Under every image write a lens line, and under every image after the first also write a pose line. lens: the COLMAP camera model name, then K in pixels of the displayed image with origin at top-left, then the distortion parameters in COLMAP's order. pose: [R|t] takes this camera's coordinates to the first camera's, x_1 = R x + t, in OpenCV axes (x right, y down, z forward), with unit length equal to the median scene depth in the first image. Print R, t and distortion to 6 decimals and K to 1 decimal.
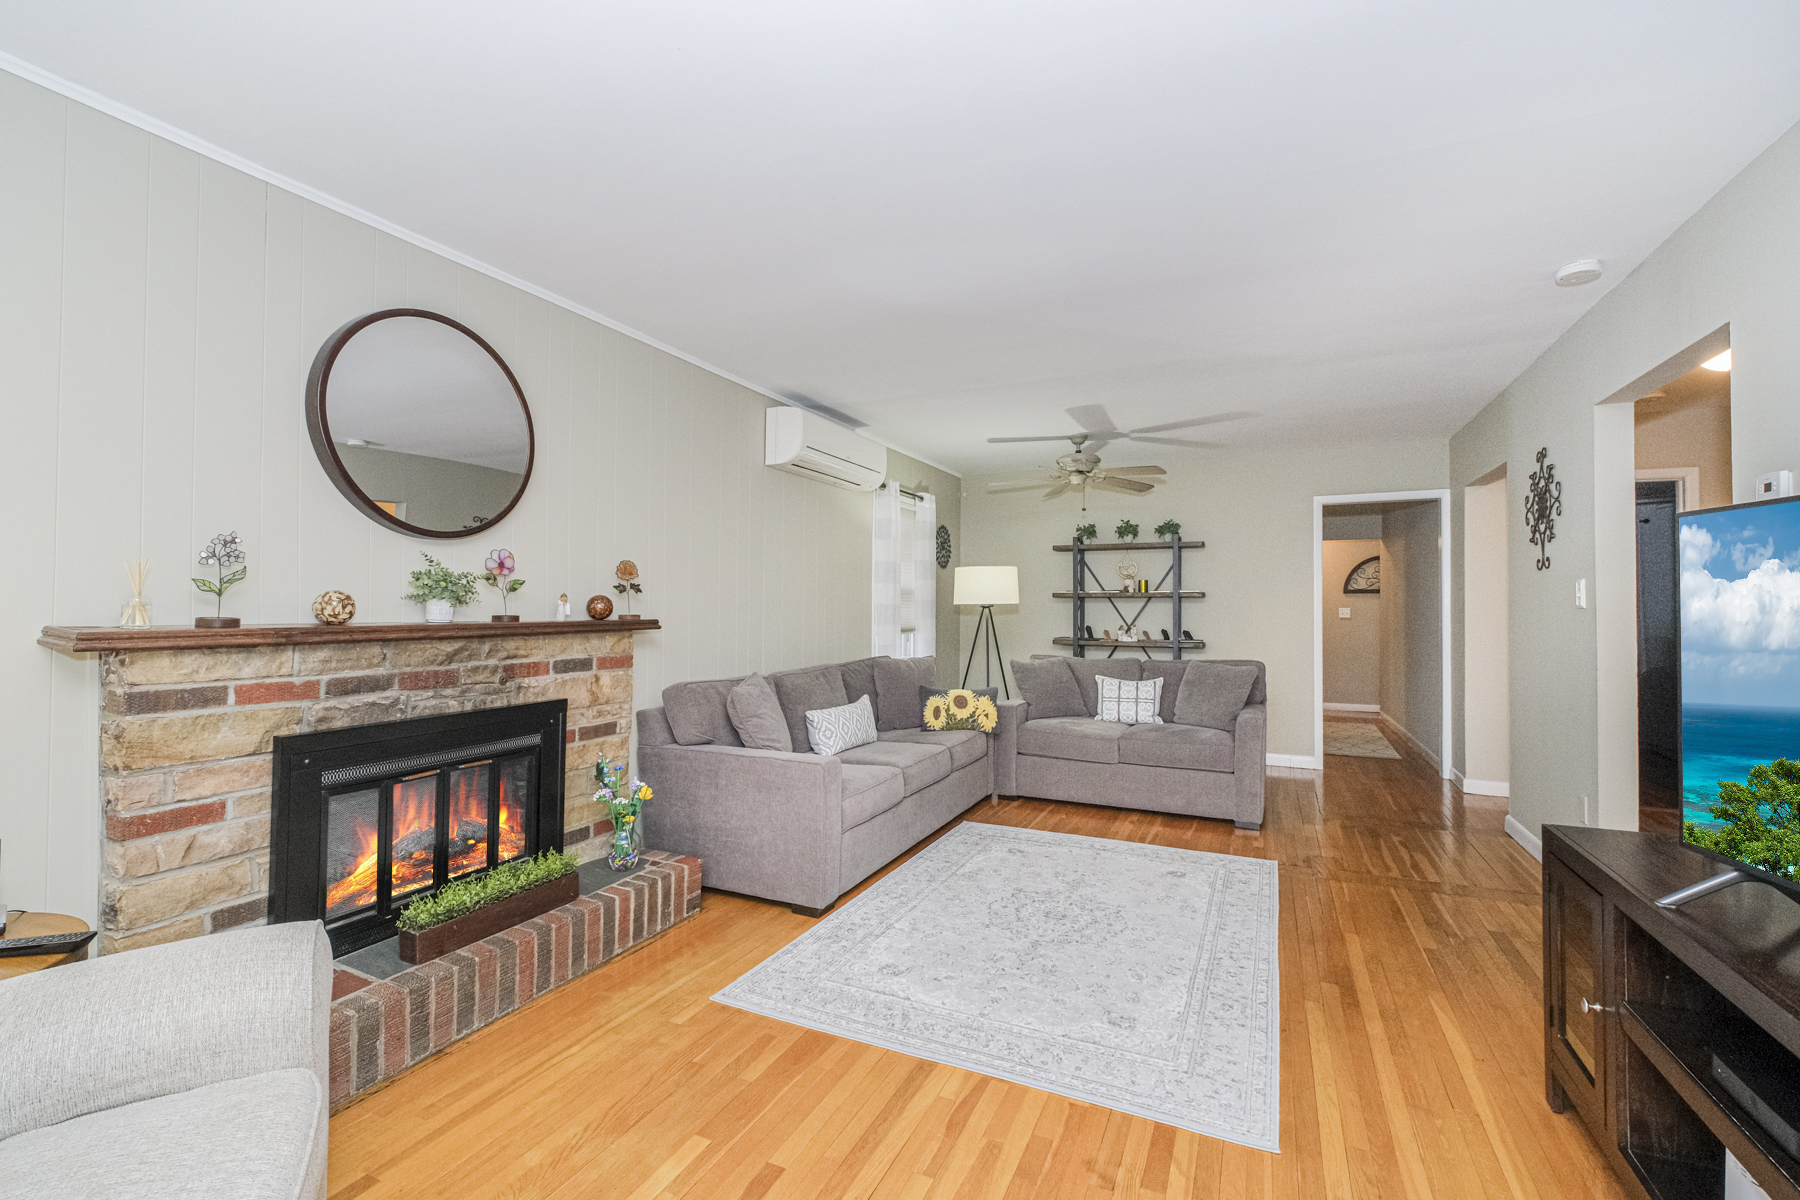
lens RADIAL K [[776.1, 0, 898.2], [0, 776.1, 594.4], [0, 0, 1]] dist [-0.000456, -0.000038]
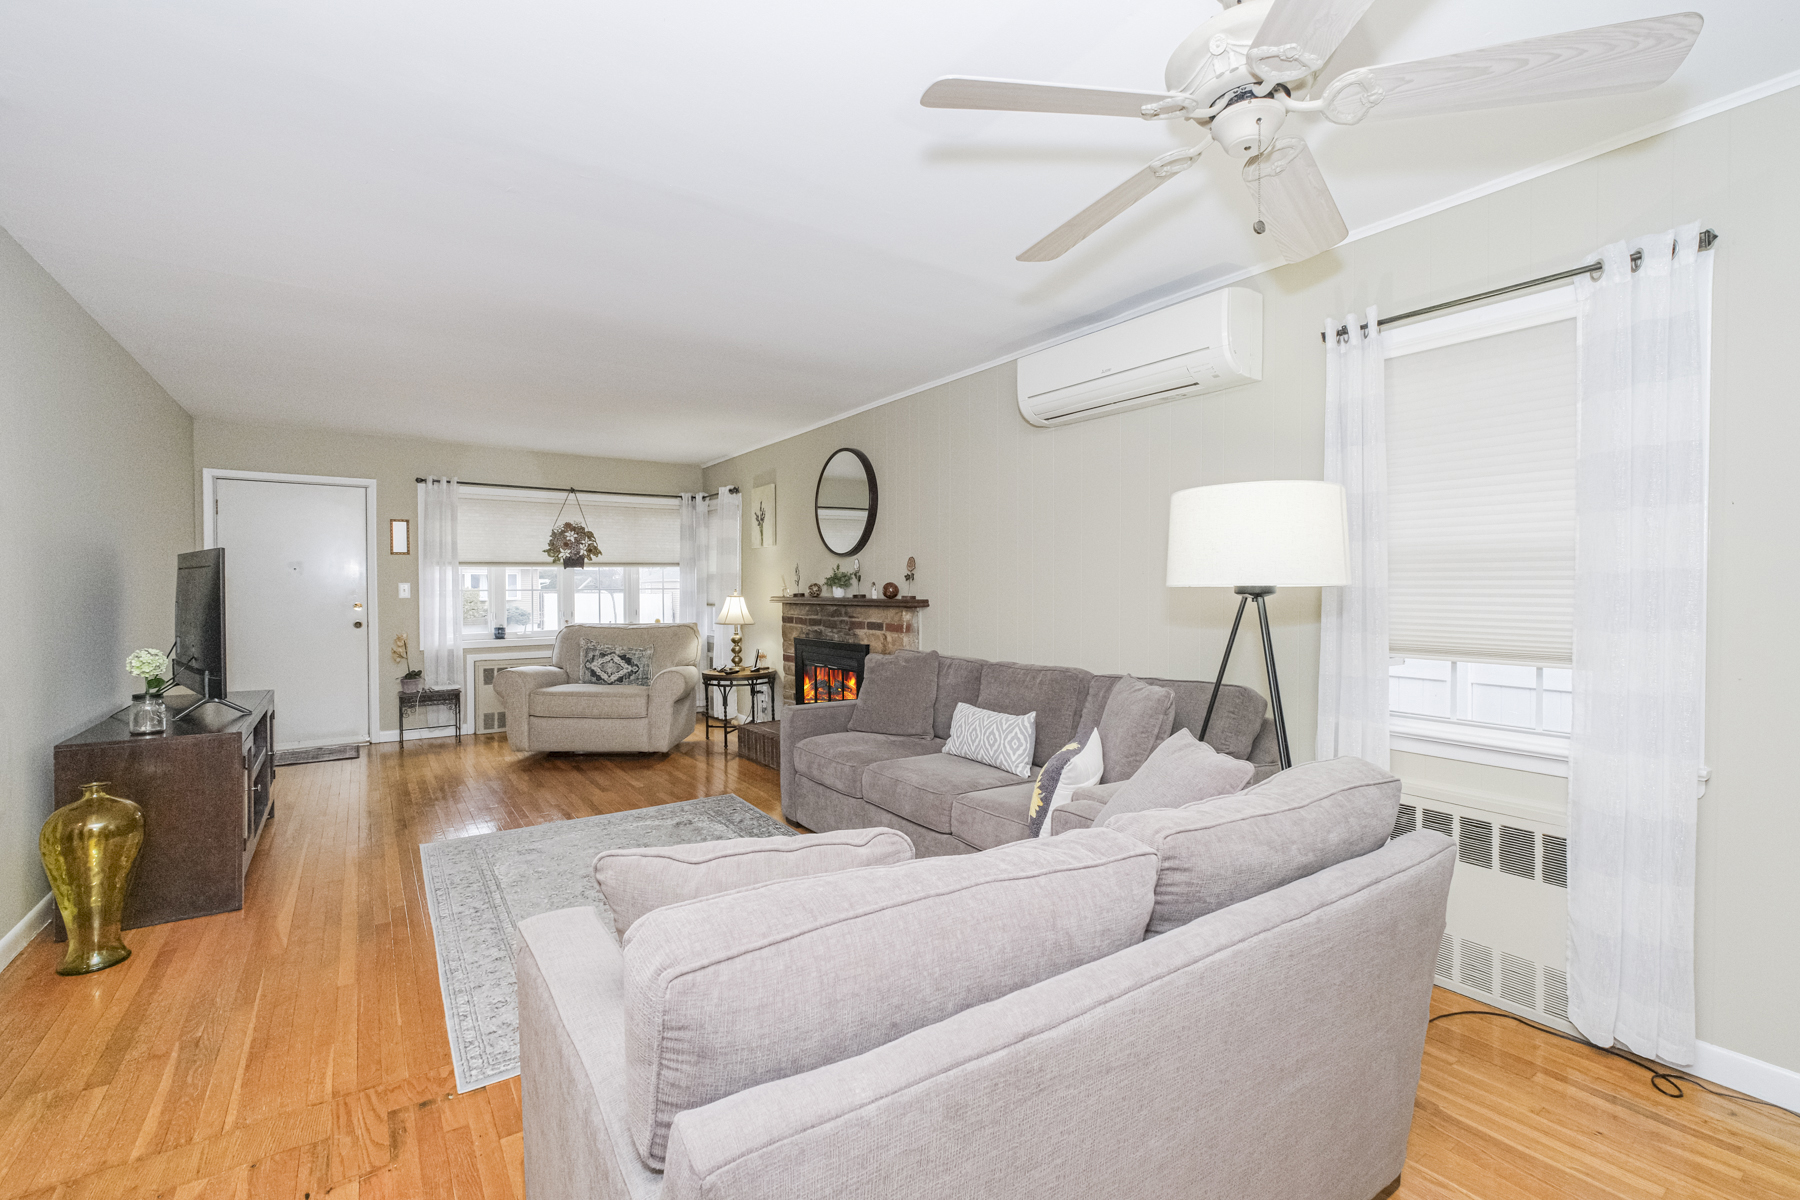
lens RADIAL K [[776.1, 0, 898.2], [0, 776.1, 594.4], [0, 0, 1]] dist [-0.000456, -0.000038]
pose [[-0.502139, 0.006680, -0.864761, 0.996126], [0.012589, 0.999921, 0.000413, 0.025935], [0.864695, -0.010679, -0.502183, 1.921244]]
